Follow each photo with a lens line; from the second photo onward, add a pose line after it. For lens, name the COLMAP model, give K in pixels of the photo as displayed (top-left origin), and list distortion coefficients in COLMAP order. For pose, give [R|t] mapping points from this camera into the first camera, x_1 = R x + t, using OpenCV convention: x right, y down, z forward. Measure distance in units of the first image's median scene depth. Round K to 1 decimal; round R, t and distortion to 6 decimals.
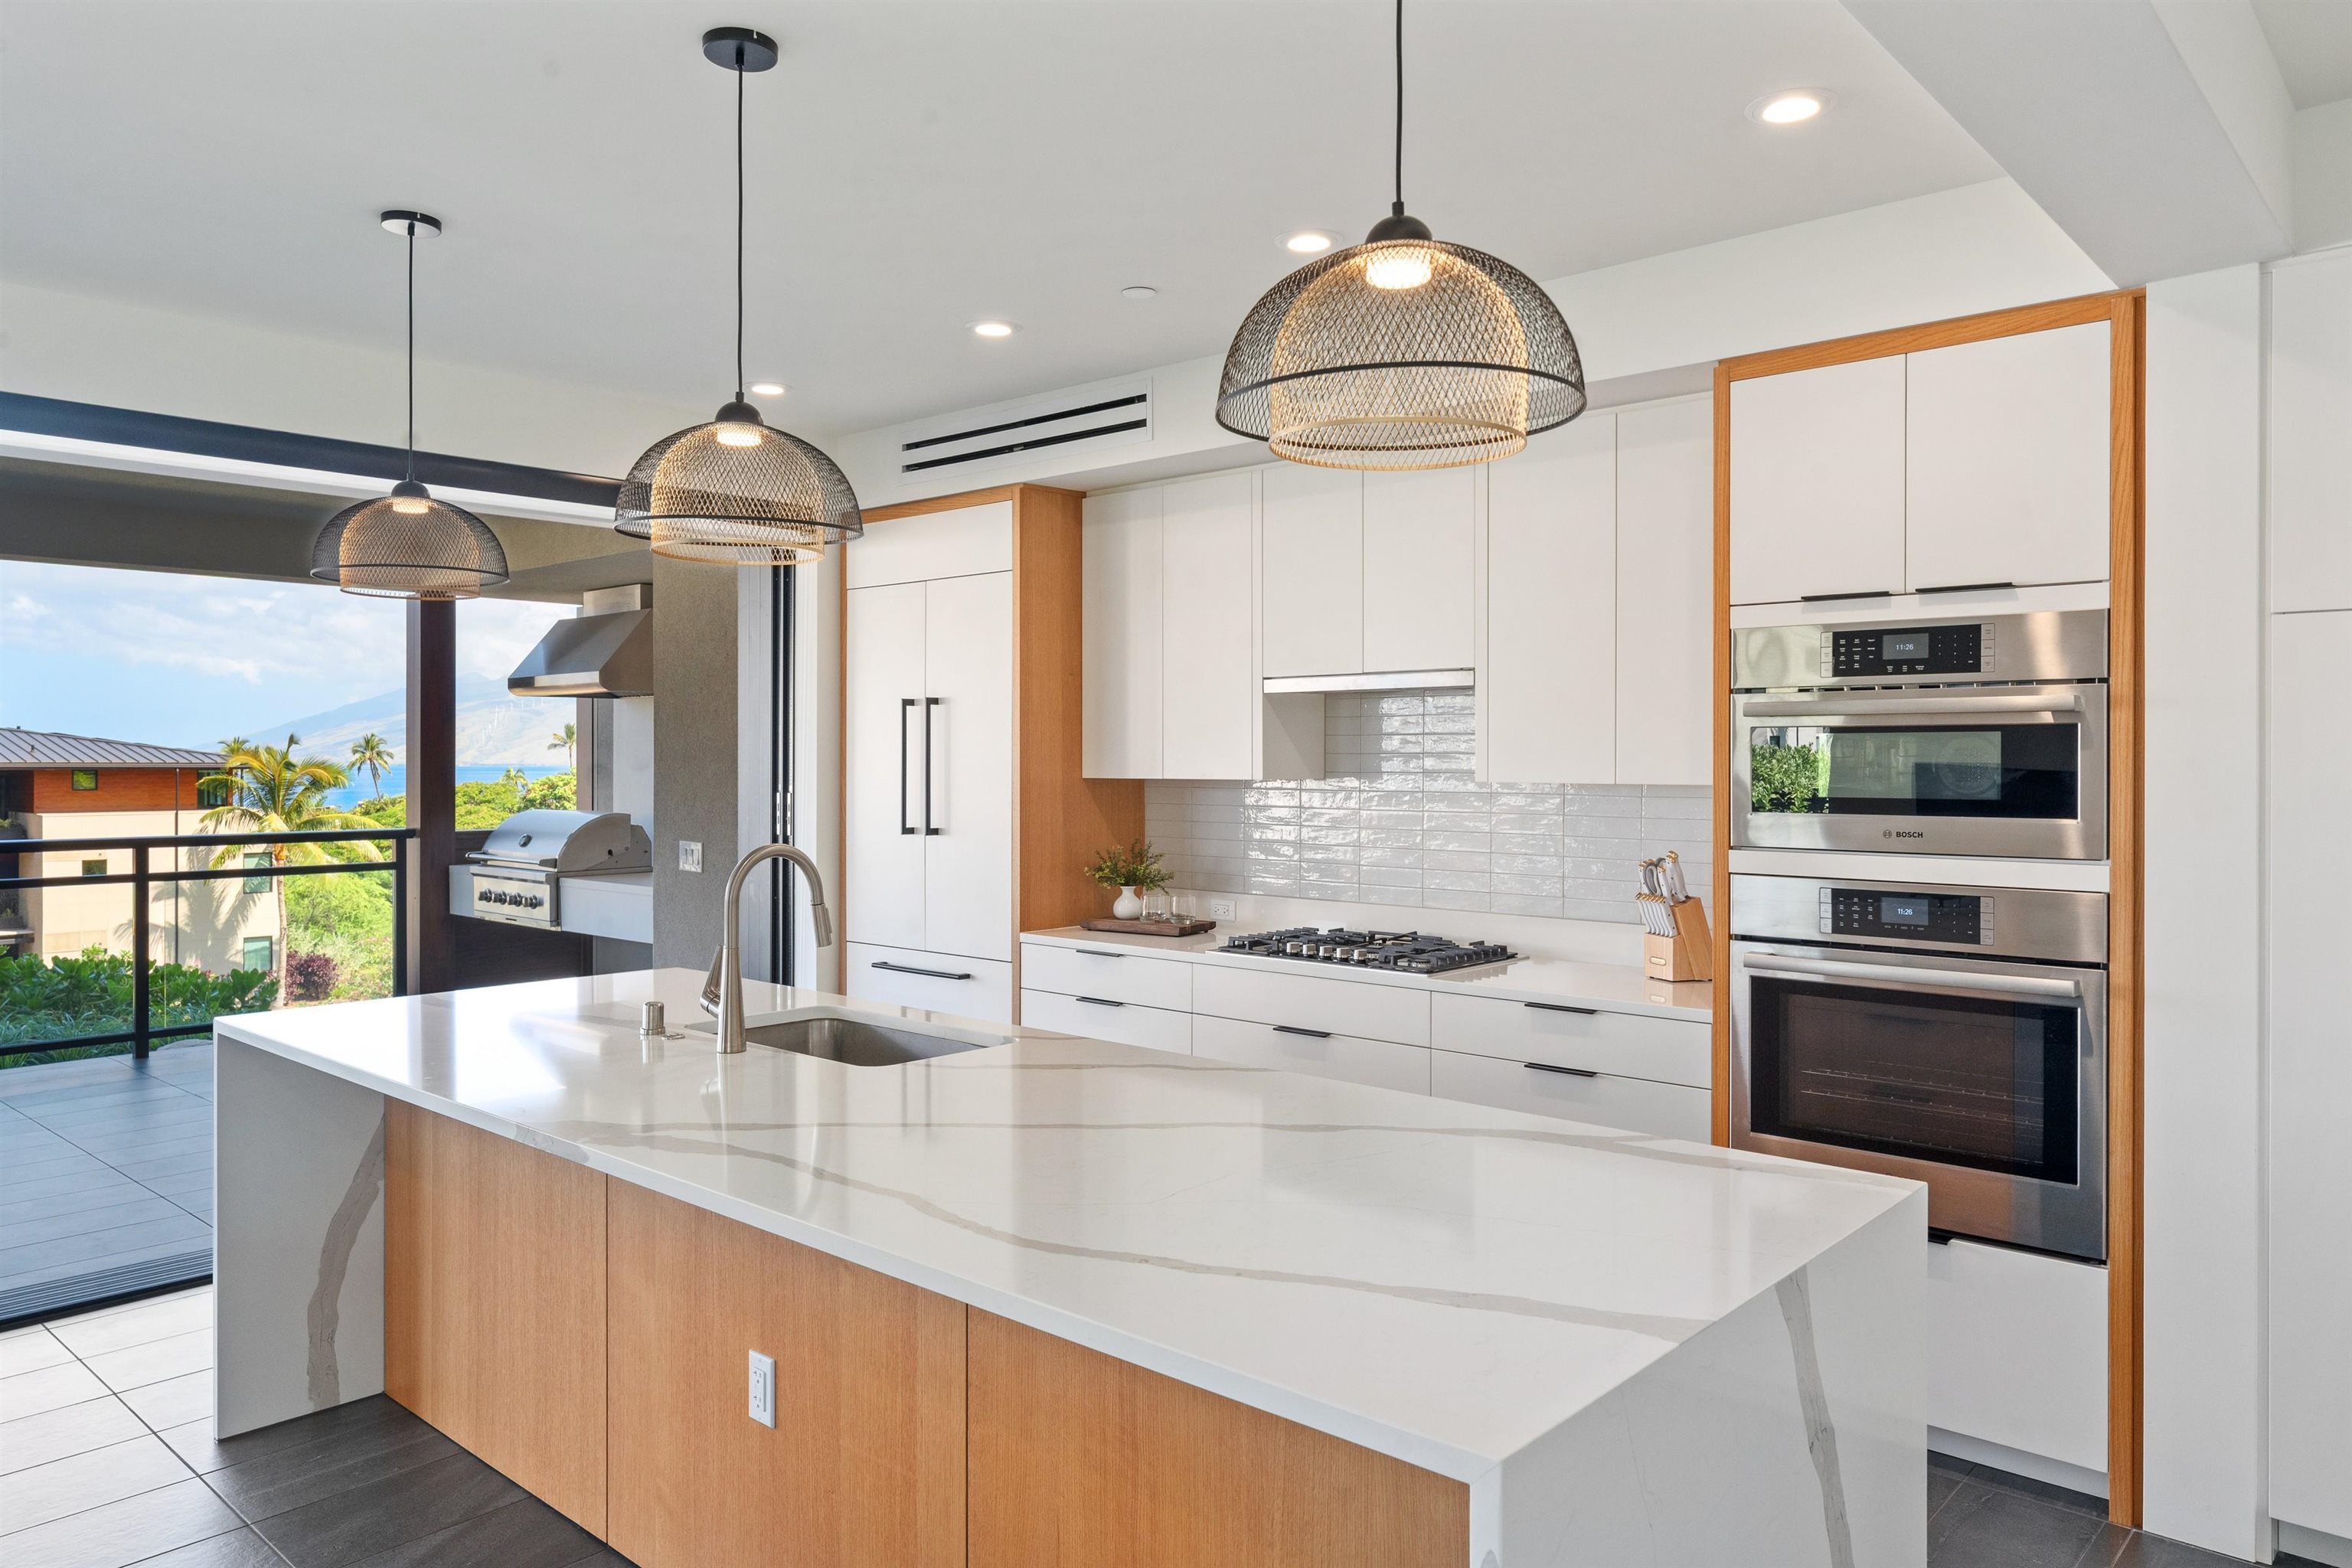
lens RADIAL K [[1560.1, 0, 1180.8], [0, 1560.1, 764.3], [0, 0, 1]] dist [0.001335, 0.002165]
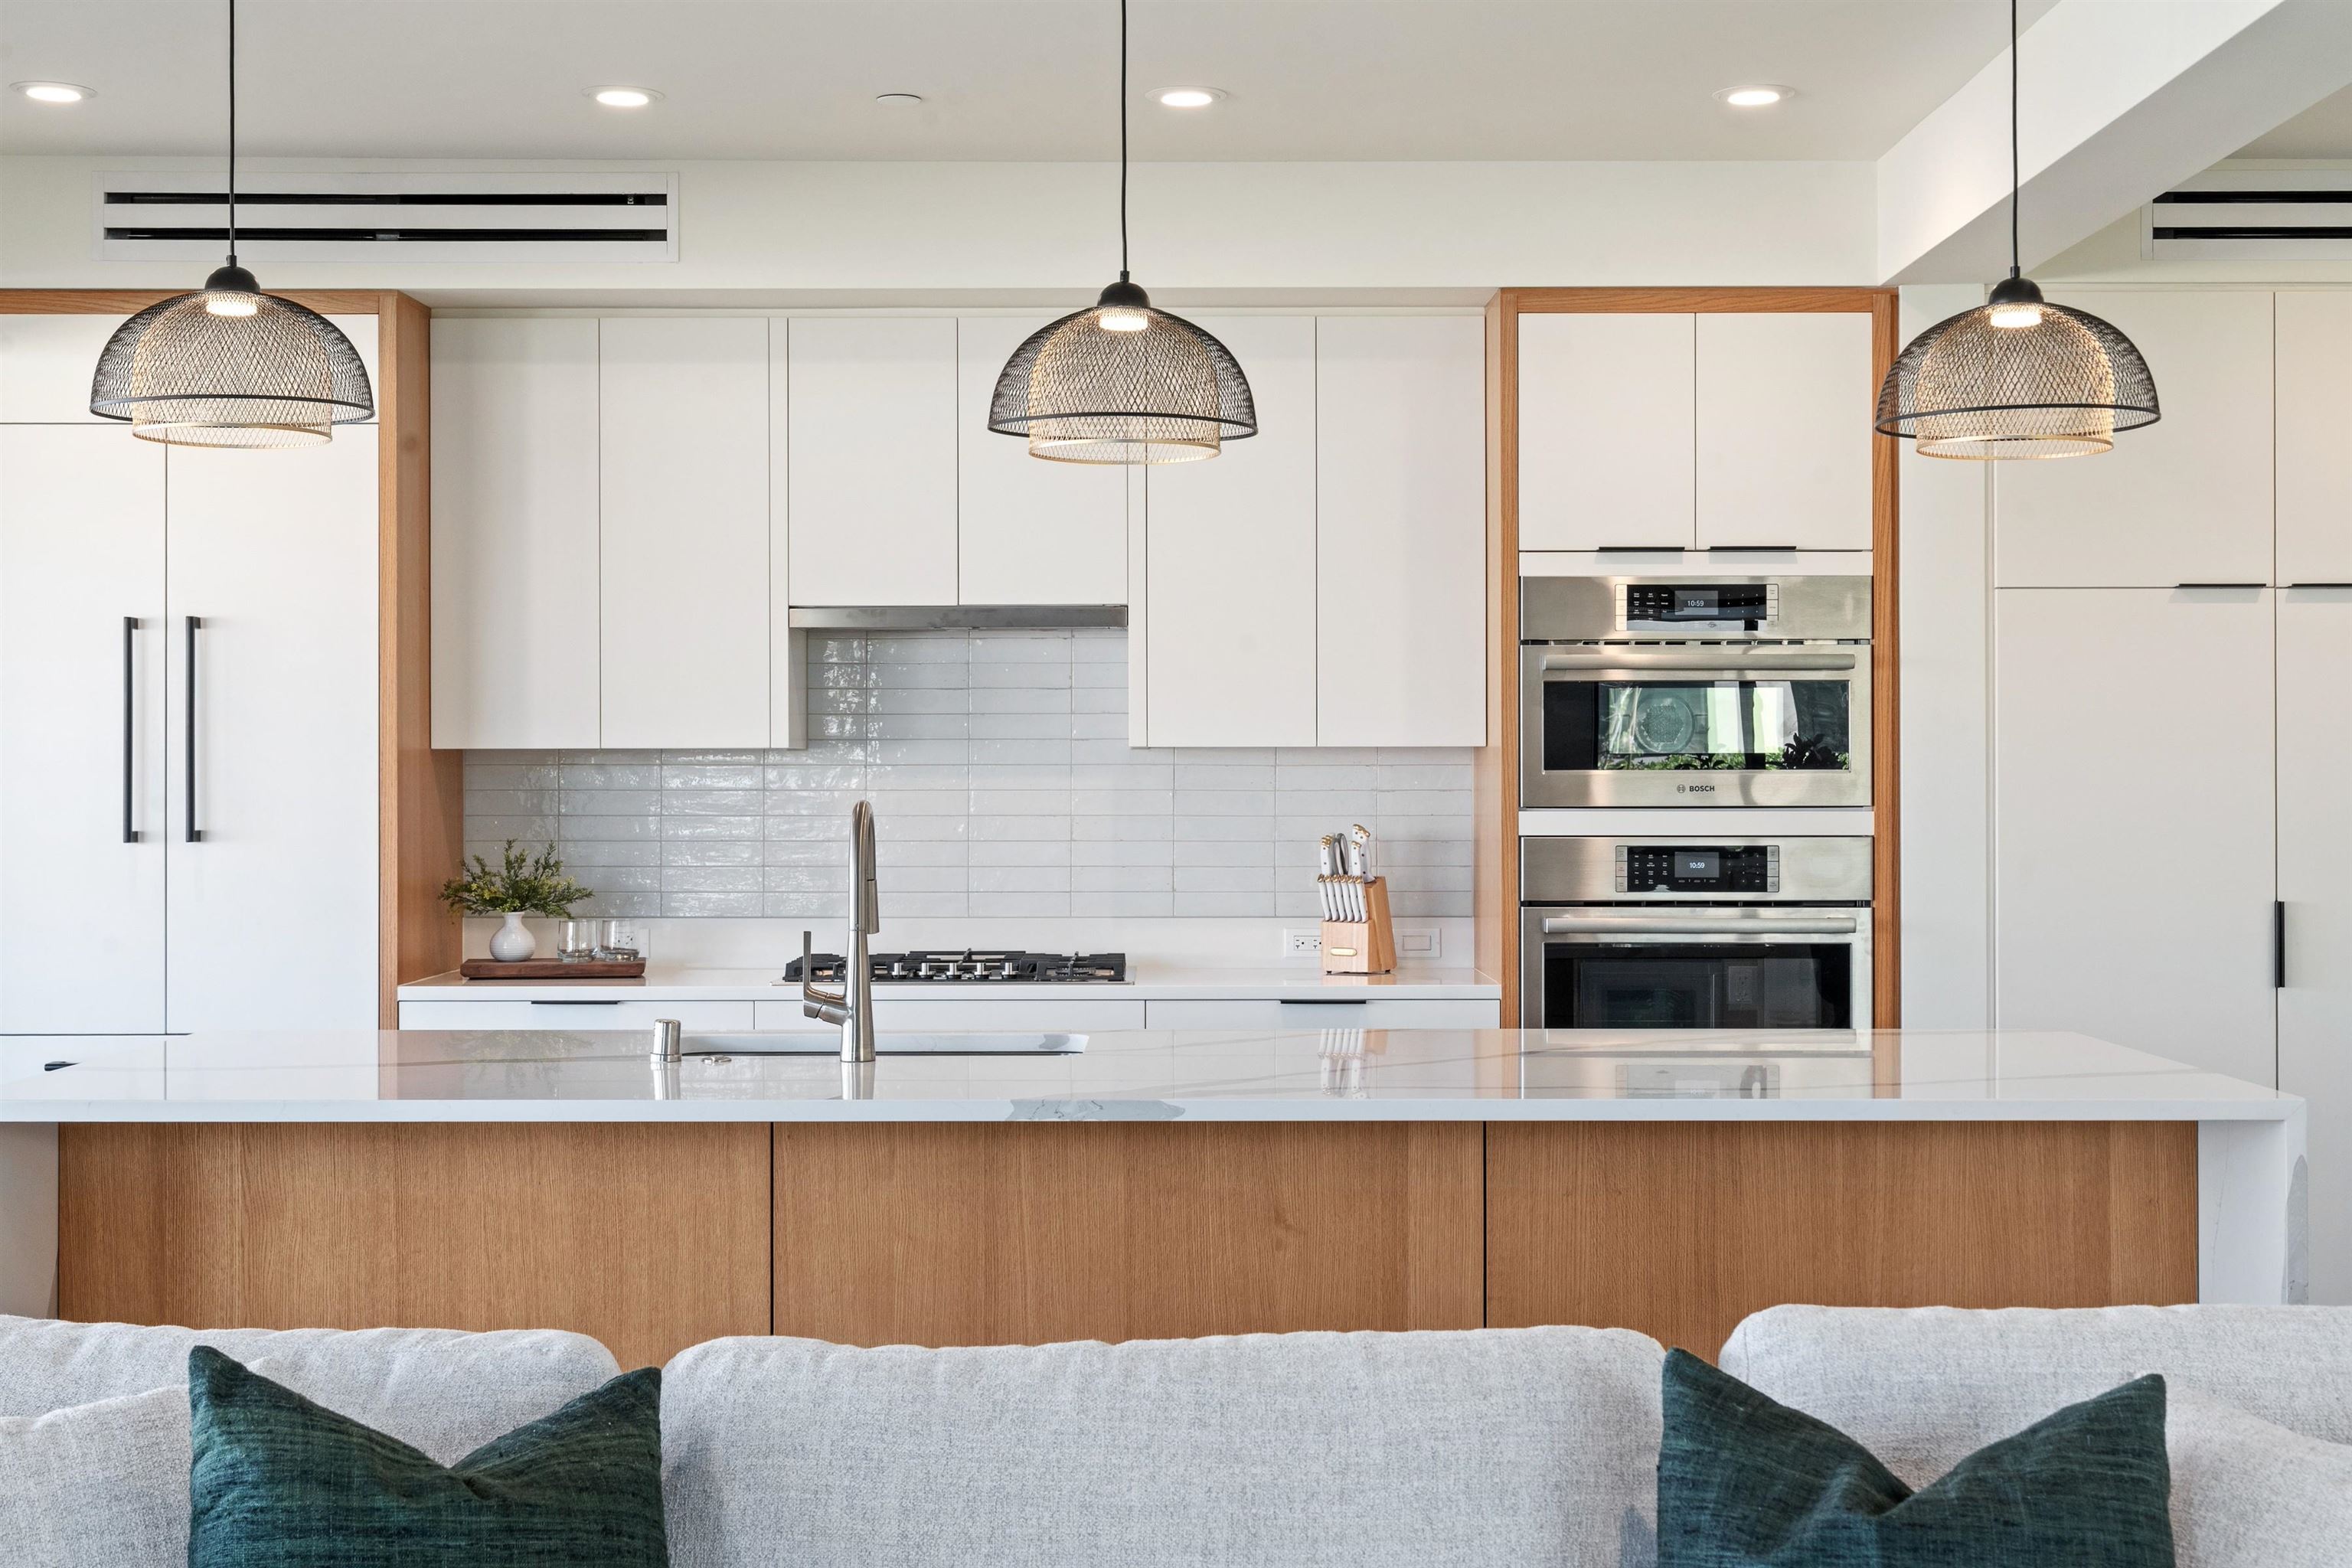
lens RADIAL K [[3024.4, 0, 1166.1], [0, 3024.4, 763.4], [0, 0, 1]] dist [0.006142, 0.000000]
pose [[0.745091, 0.001484, 0.666961, -0.702635], [0.004741, 0.999960, -0.007522, 0.026704], [-0.666946, 0.008766, 0.745054, -0.146081]]
